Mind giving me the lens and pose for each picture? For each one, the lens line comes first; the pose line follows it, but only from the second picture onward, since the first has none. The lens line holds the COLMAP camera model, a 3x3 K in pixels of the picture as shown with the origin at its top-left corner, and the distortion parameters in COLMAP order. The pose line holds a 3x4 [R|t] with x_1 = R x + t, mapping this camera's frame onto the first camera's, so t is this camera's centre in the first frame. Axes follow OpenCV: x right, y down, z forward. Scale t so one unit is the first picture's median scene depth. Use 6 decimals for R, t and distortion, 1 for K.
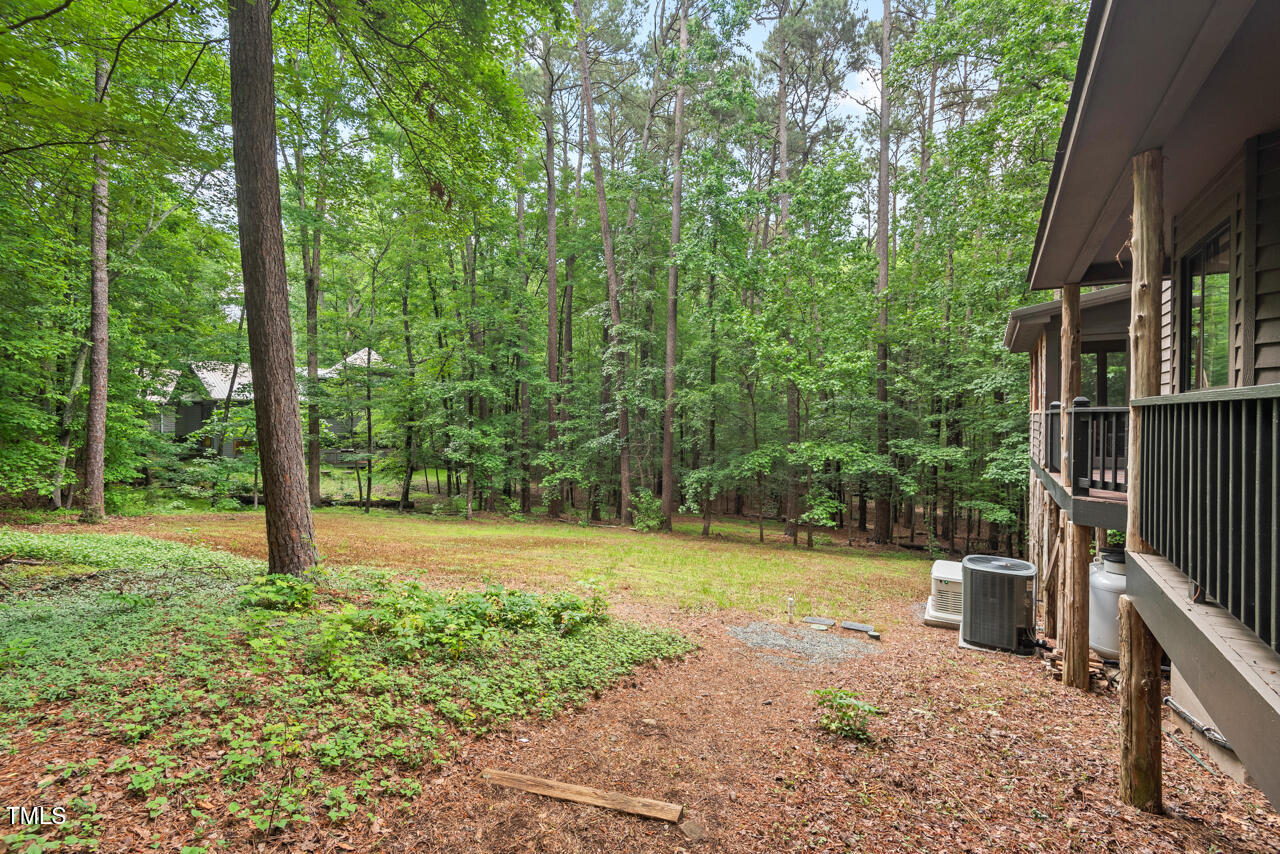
lens RADIAL K [[577.3, 0, 640.0], [0, 577.3, 427.0], [0, 0, 1]] dist [0.000875, -0.000137]
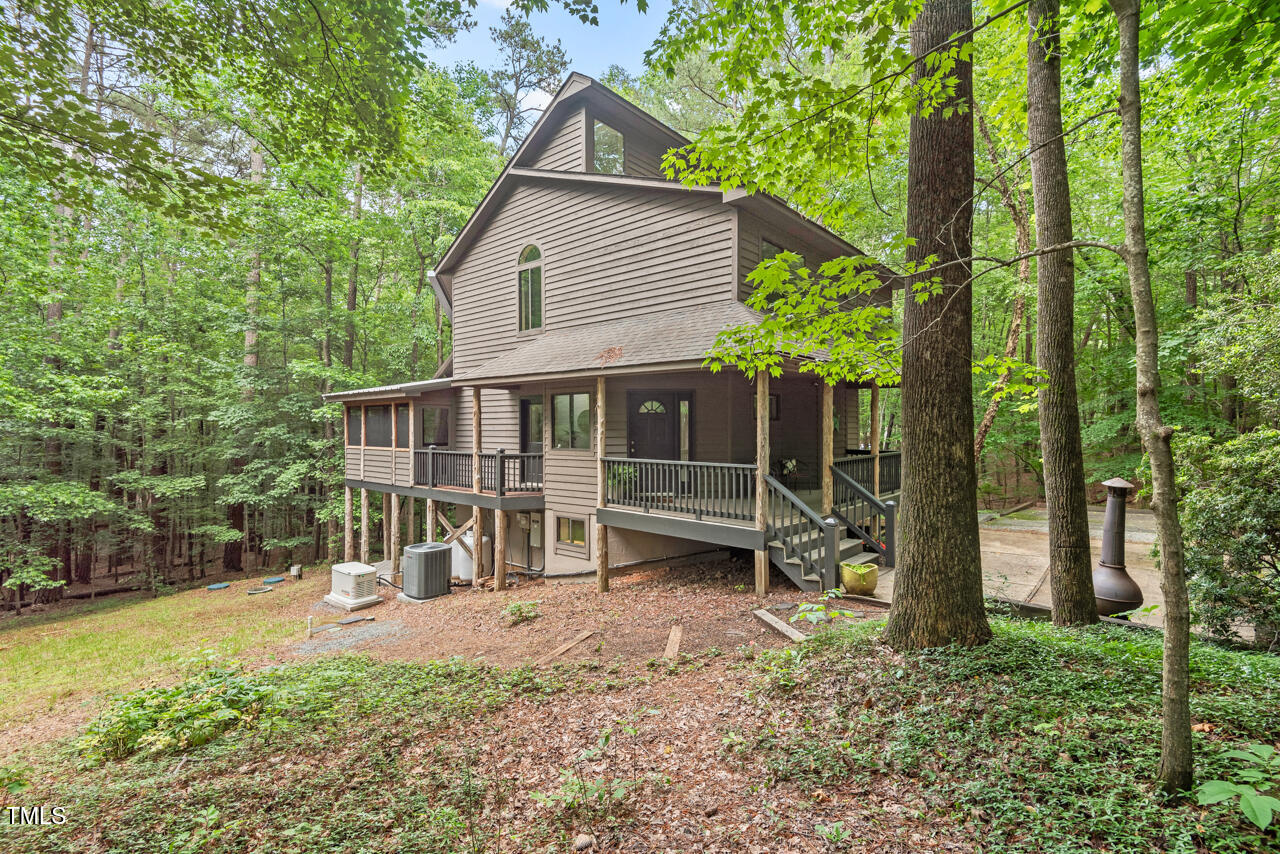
lens RADIAL K [[584.8, 0, 656.3], [0, 584.8, 427.1], [0, 0, 1]] dist [-0.011133, -0.000457]
pose [[0.138851, -0.002915, 0.990309, -0.869831], [0.023252, 0.999730, -0.000317, -0.080857], [-0.990040, 0.023070, 0.138881, 0.117405]]
